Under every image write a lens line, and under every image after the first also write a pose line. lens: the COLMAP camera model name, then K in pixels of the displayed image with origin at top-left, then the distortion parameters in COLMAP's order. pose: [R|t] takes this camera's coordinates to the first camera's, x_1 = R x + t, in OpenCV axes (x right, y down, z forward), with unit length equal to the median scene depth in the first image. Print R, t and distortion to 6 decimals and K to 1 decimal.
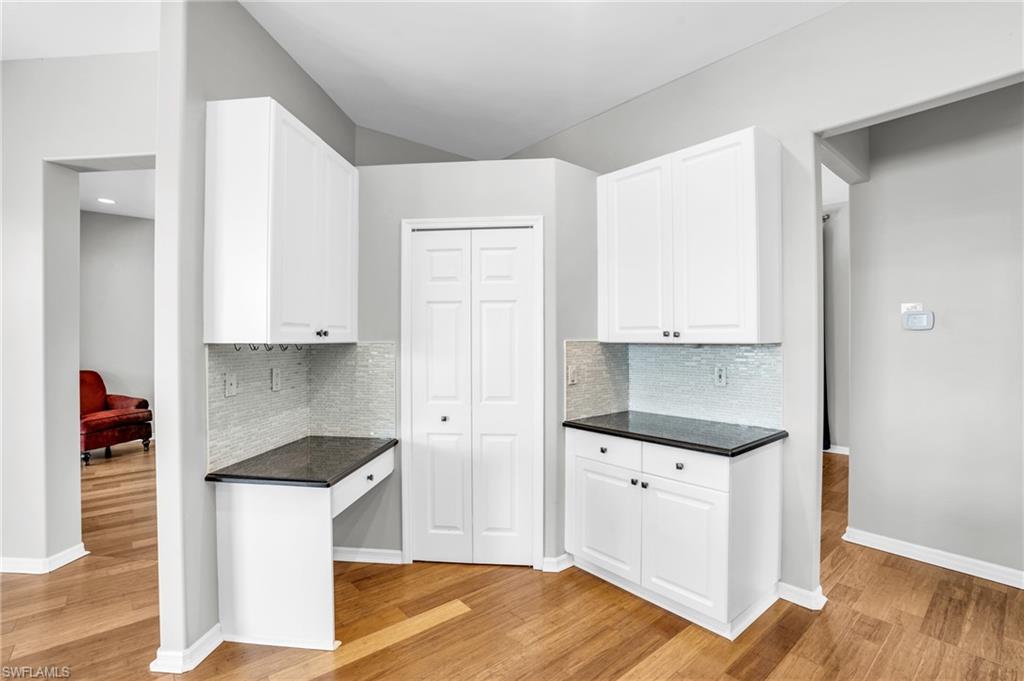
lens RADIAL K [[463.2, 0, 512.0], [0, 463.2, 340.5], [0, 0, 1]] dist [-0.043076, 0.000209]
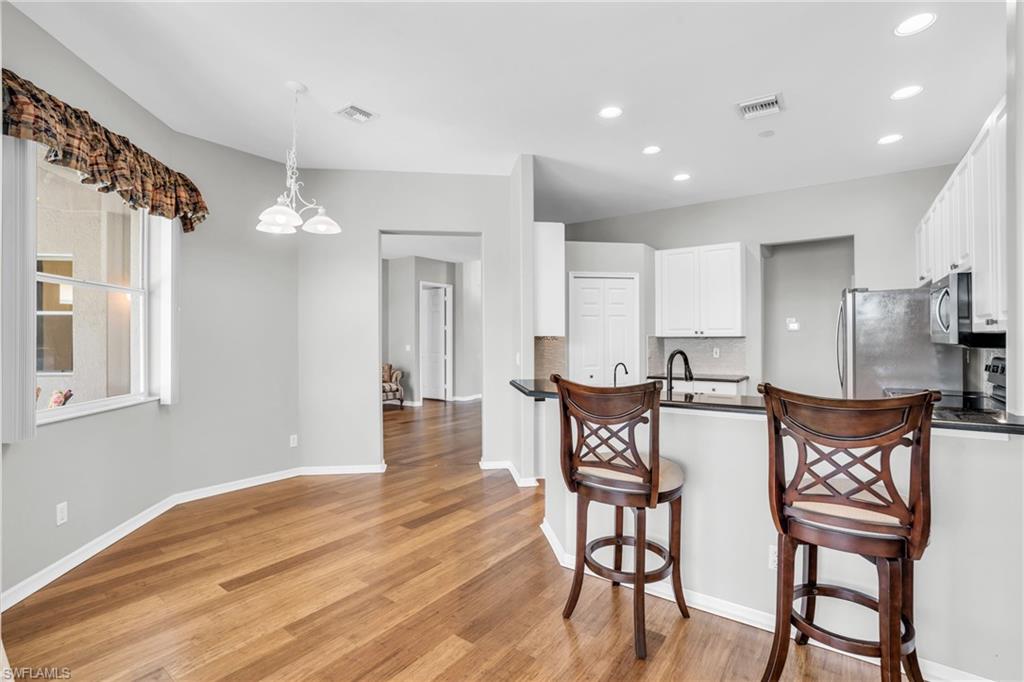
lens RADIAL K [[463.2, 0, 512.0], [0, 463.2, 341.0], [0, 0, 1]] dist [-0.043076, 0.000209]
pose [[0.967693, -0.005565, 0.252069, -0.954715], [0.004213, 0.999974, 0.005901, 0.009058], [-0.252095, -0.004648, 0.967691, -0.779579]]
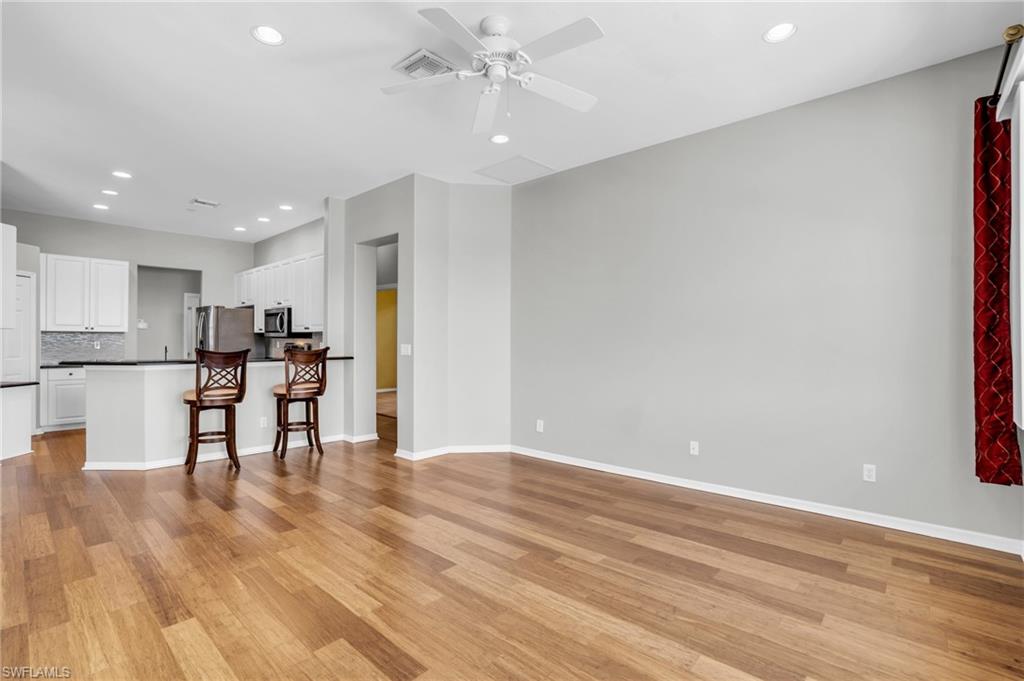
lens RADIAL K [[489.5, 0, 507.1], [0, 489.5, 339.7], [0, 0, 1]] dist [0.002026, 0.000923]
pose [[-0.158255, -0.000191, 0.987398, -2.574765], [-0.004833, 0.999988, -0.000581, 0.038221], [-0.987386, -0.004864, -0.158254, -0.832353]]
